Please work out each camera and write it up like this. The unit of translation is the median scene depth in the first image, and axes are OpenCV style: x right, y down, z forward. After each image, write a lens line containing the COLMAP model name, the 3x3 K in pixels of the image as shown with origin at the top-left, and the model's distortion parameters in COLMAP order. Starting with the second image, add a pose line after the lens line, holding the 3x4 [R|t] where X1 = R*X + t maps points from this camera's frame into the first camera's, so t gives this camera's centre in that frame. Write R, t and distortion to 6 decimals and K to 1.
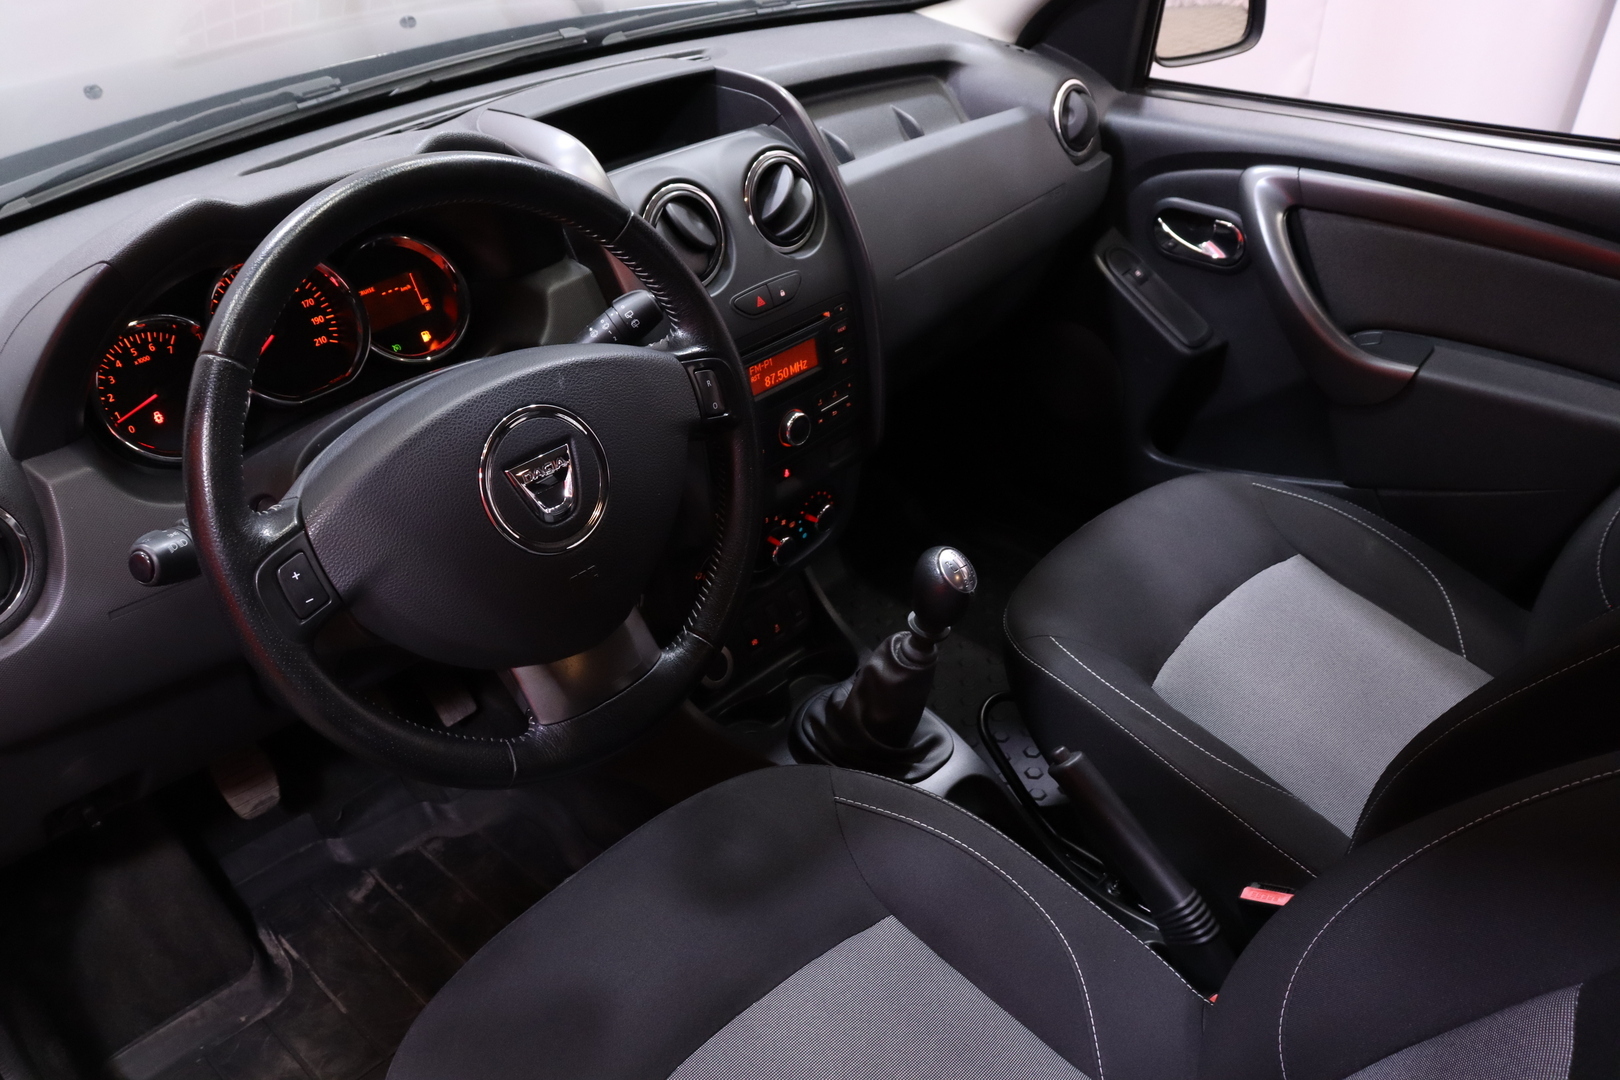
lens RADIAL K [[1315.6, 0, 788.4], [0, 1315.6, 539.8], [0, 0, 1]] dist [-0.183244, 0.161582]
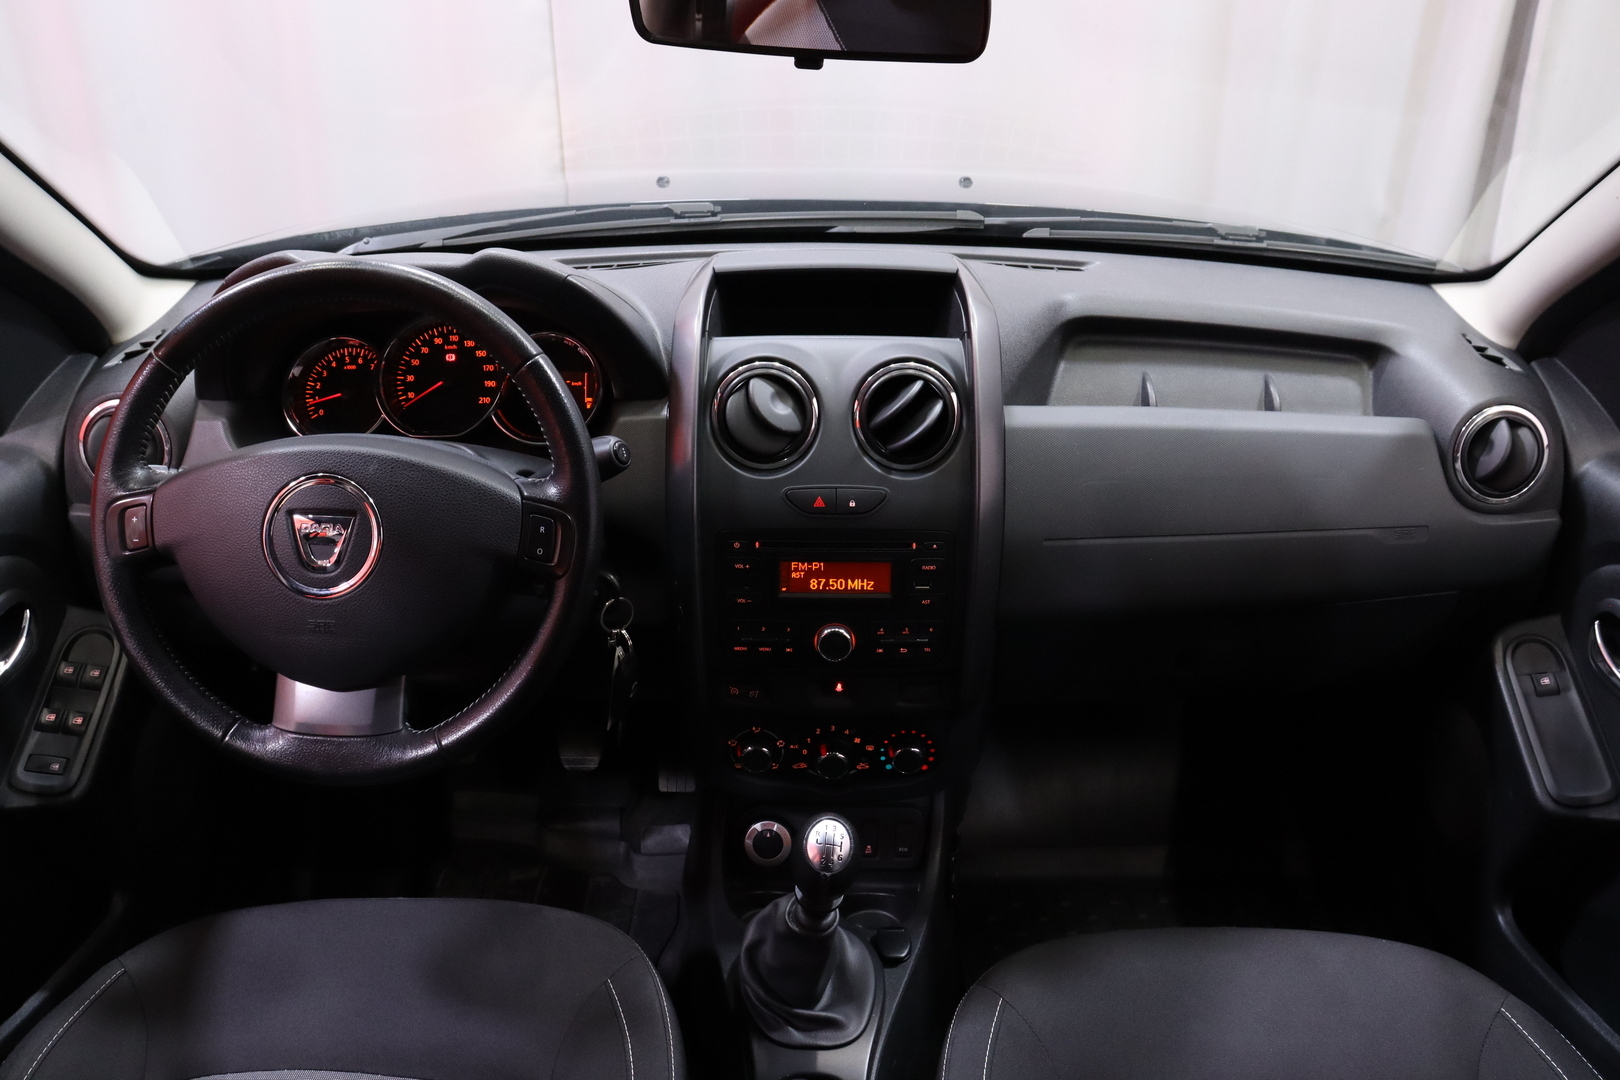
lens RADIAL K [[1315.6, 0, 788.4], [0, 1315.6, 539.8], [0, 0, 1]] dist [-0.183244, 0.161582]
pose [[0.672655, 0.344323, -0.654963, 0.575861], [-0.417720, 0.907308, 0.047980, -0.183071], [0.610774, 0.241317, 0.754136, 0.243144]]
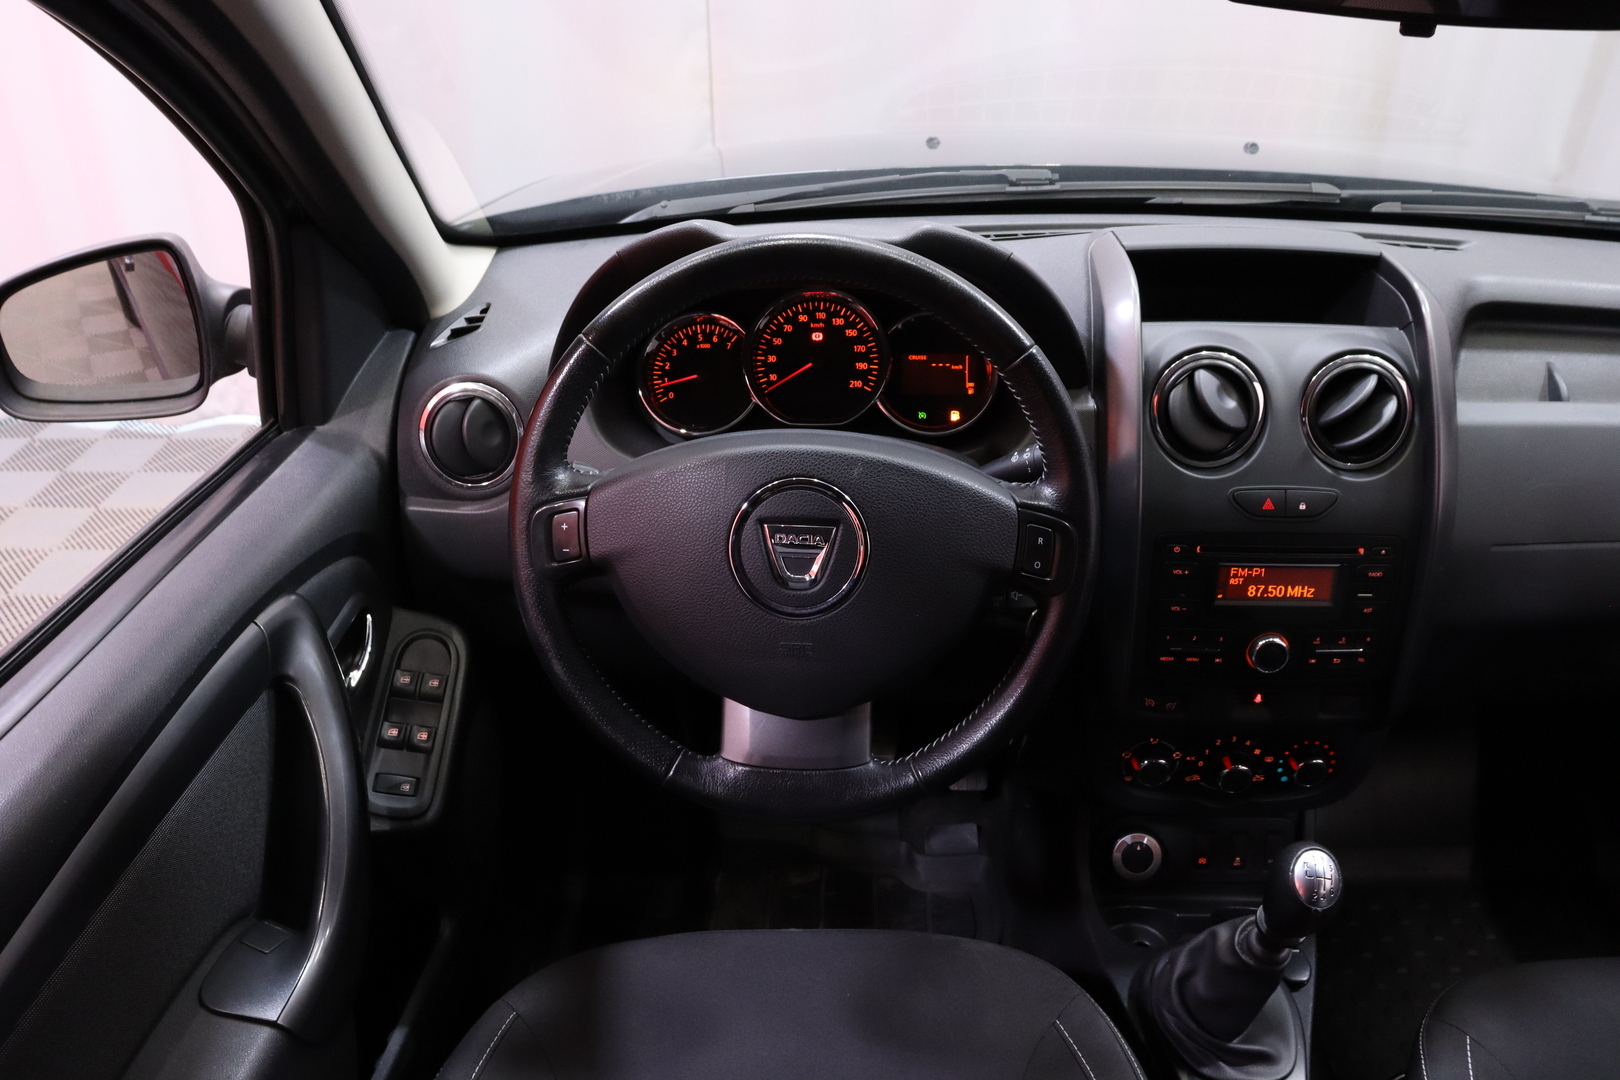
lens RADIAL K [[1315.6, 0, 788.4], [0, 1315.6, 539.8], [0, 0, 1]] dist [-0.183244, 0.161582]
pose [[0.653680, 0.370690, -0.659767, 0.335914], [-0.420185, 0.902868, 0.090968, -0.096067], [0.629403, 0.217760, 0.745944, 0.128061]]
